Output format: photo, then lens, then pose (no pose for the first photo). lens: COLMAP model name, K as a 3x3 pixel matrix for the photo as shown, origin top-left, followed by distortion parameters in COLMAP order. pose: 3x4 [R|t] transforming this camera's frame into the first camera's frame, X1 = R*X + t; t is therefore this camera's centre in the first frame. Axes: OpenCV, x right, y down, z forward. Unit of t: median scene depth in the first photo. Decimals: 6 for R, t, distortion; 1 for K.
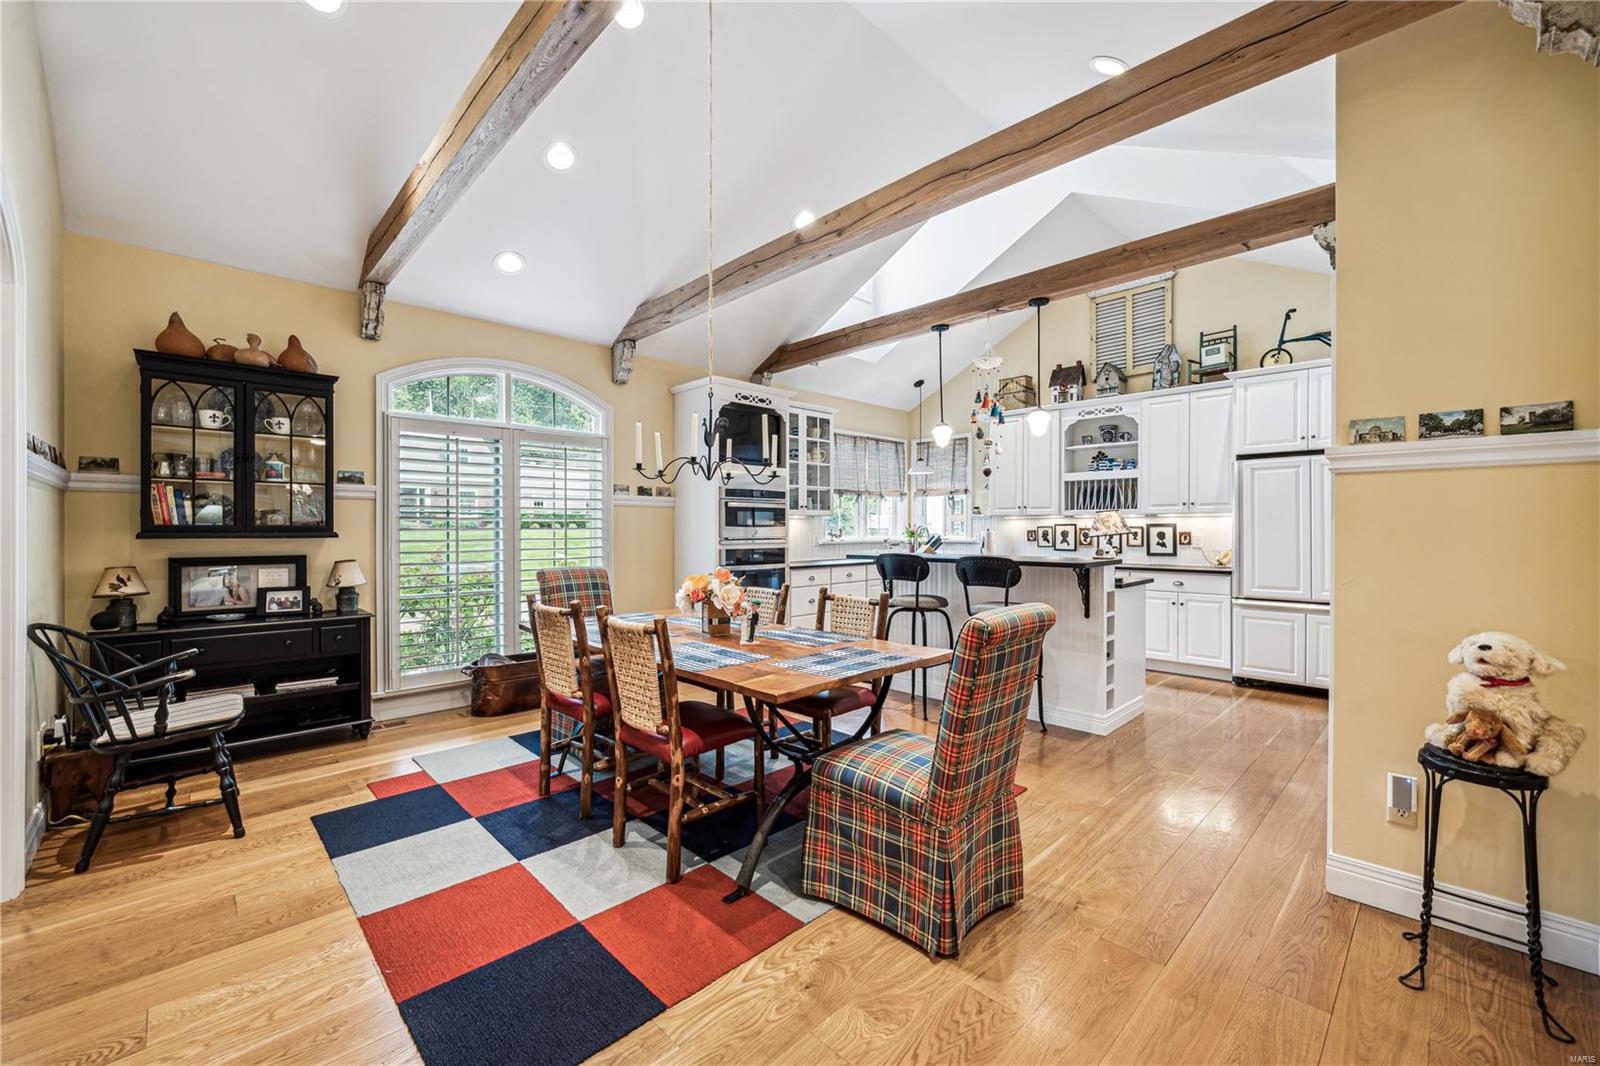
lens RADIAL K [[643.0, 0, 795.5], [0, 643.0, 528.4], [0, 0, 1]] dist [-0.000572, -0.000095]
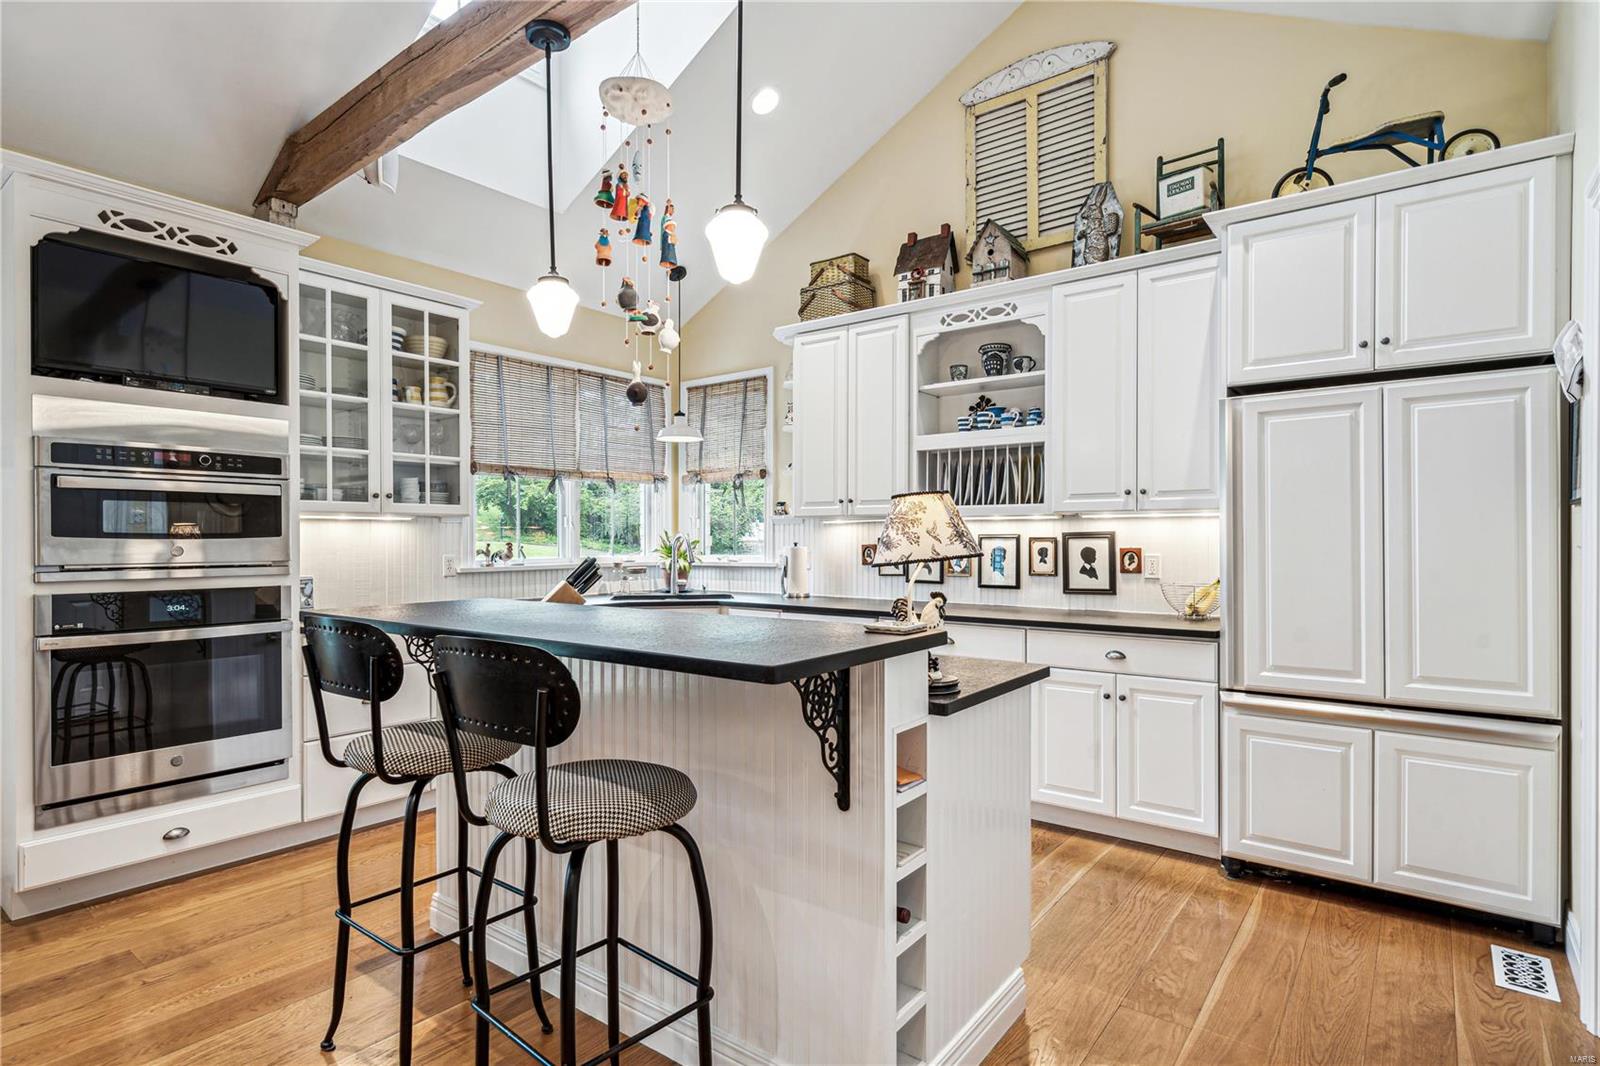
lens RADIAL K [[827.6, 0, 794.6], [0, 827.6, 538.2], [0, 0, 1]] dist [0.000879, 0.000162]
pose [[0.989448, -0.000026, 0.144889, 0.277904], [0.000390, 0.999997, -0.002480, -0.001018], [-0.144888, 0.002510, 0.989445, 0.437234]]
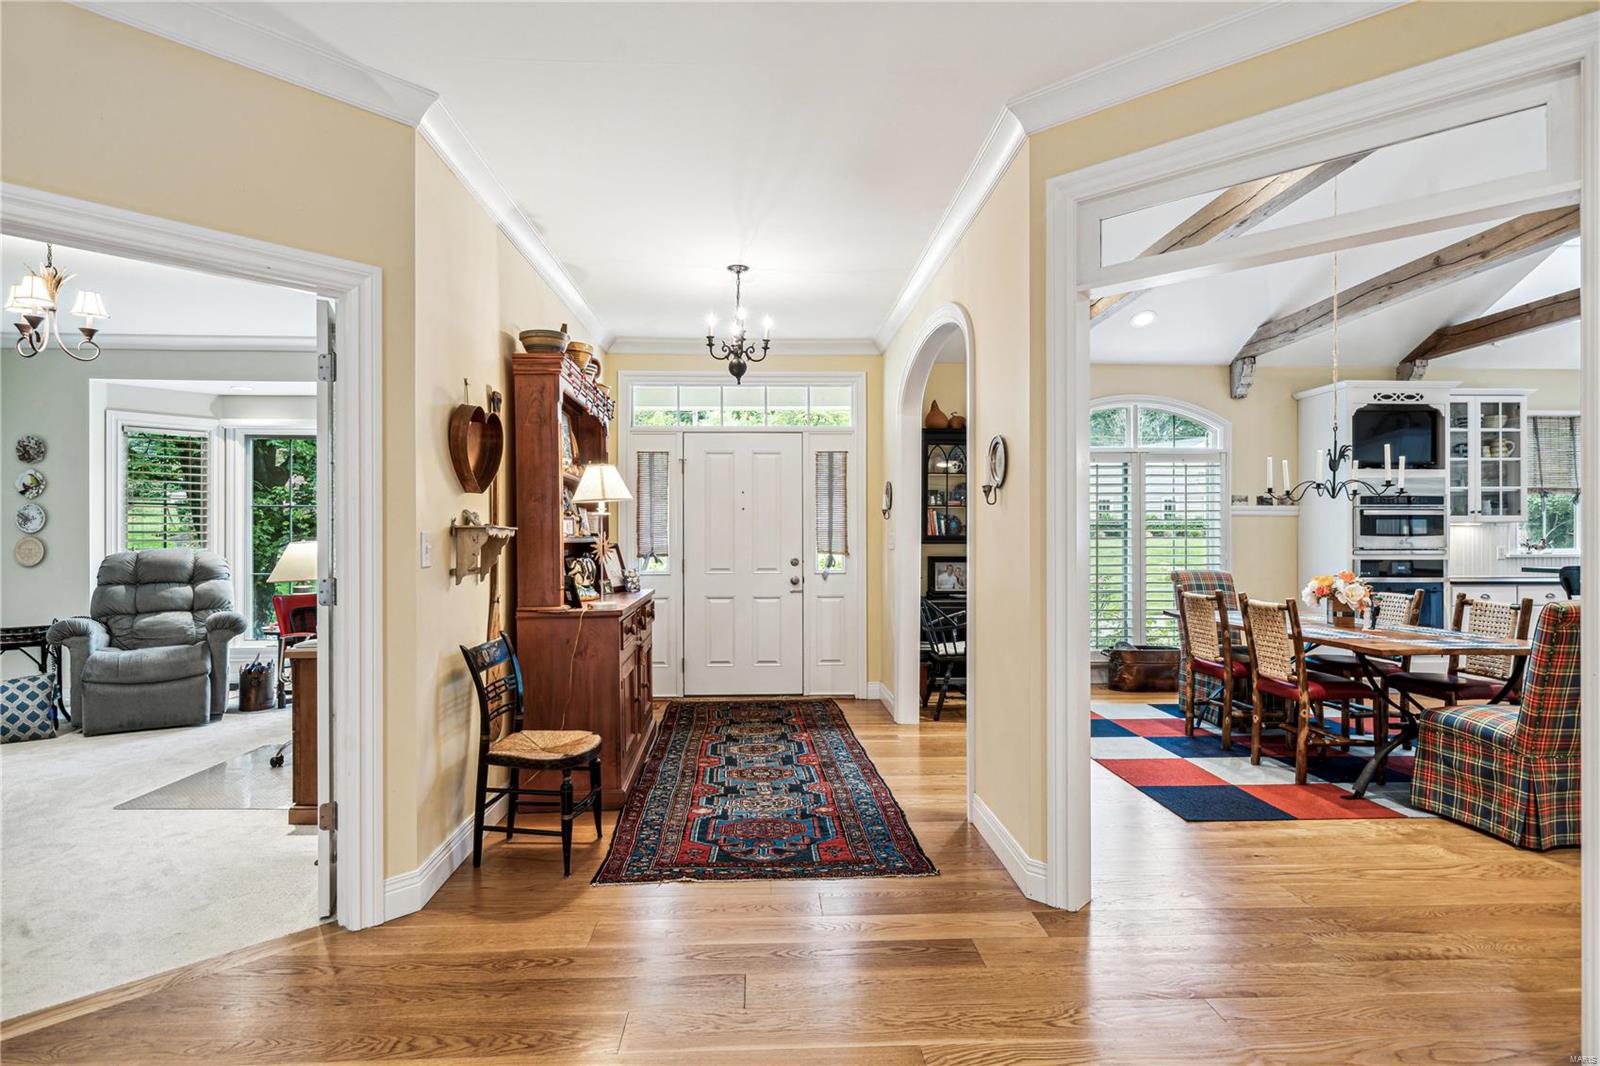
lens RADIAL K [[827.6, 0, 794.6], [0, 827.6, 538.2], [0, 0, 1]] dist [0.000879, 0.000162]
pose [[0.746031, 0.001314, -0.665910, 0.085179], [-0.000778, 0.999999, 0.001102, -0.000118], [0.665910, -0.000304, 0.746032, -0.490645]]
